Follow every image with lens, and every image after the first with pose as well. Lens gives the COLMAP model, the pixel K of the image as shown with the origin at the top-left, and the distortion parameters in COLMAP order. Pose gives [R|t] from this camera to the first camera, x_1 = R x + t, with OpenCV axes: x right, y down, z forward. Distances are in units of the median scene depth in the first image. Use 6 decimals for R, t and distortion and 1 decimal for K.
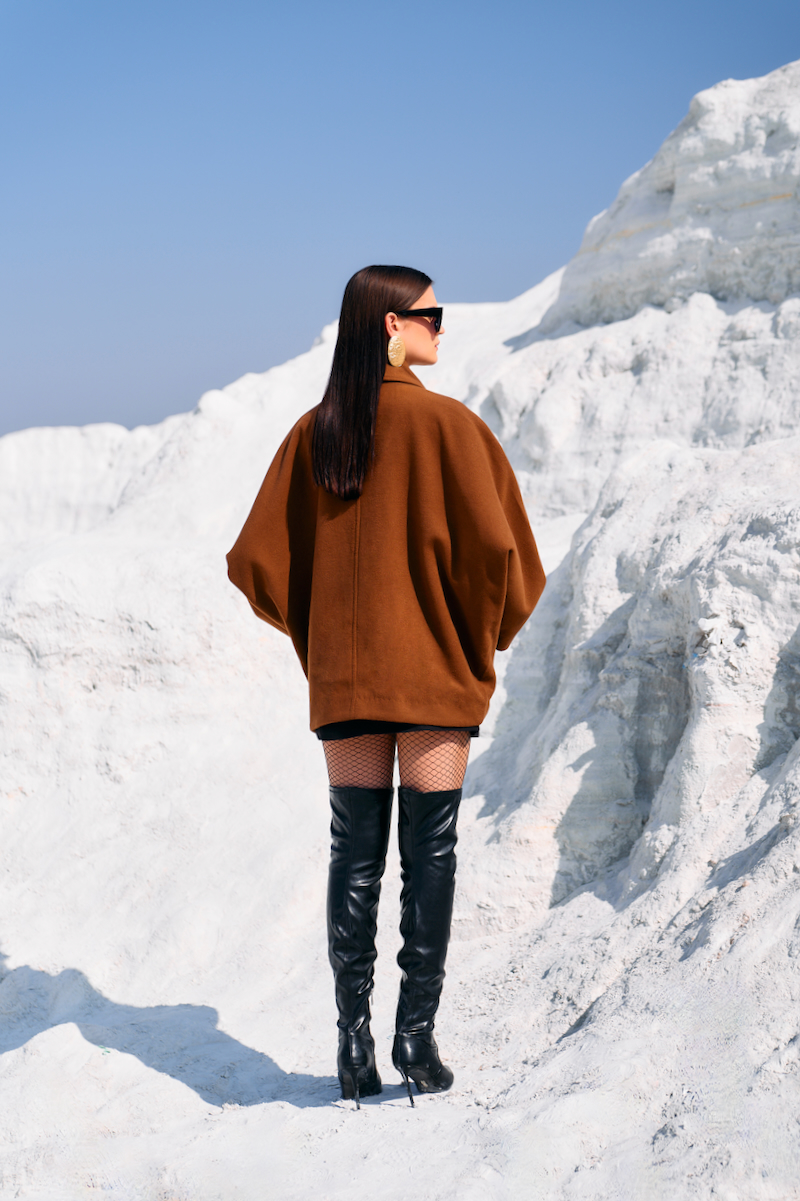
lens RADIAL K [[1855.5, 0, 400.0], [0, 1855.5, 600.5], [0, 0, 1]] dist [0.009022, 0.003574]
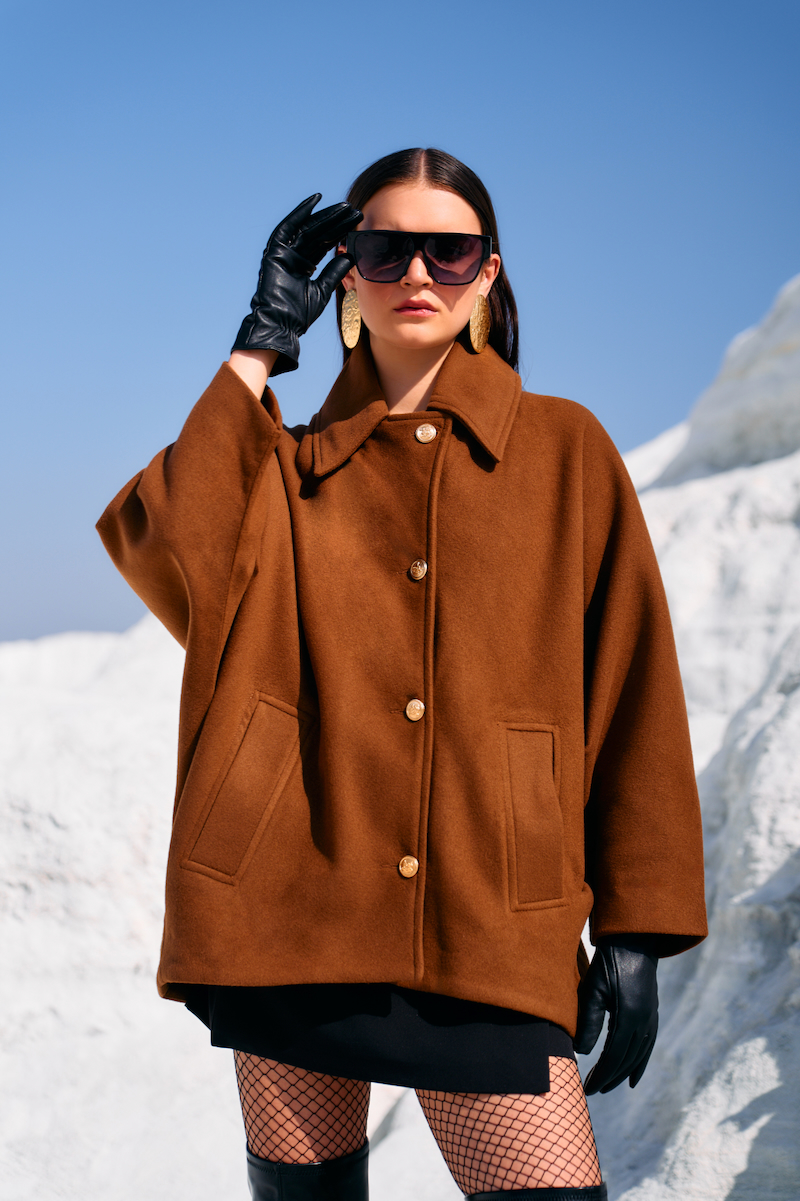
lens RADIAL K [[1818.8, 0, 400.0], [0, 1818.8, 600.5], [0, 0, 1]] dist [0.005626, -0.029485]
pose [[0.997146, 0.064668, -0.038951, 0.003527], [-0.069512, 0.987769, -0.139573, 0.018536], [0.029448, 0.141883, 0.989445, 0.390400]]
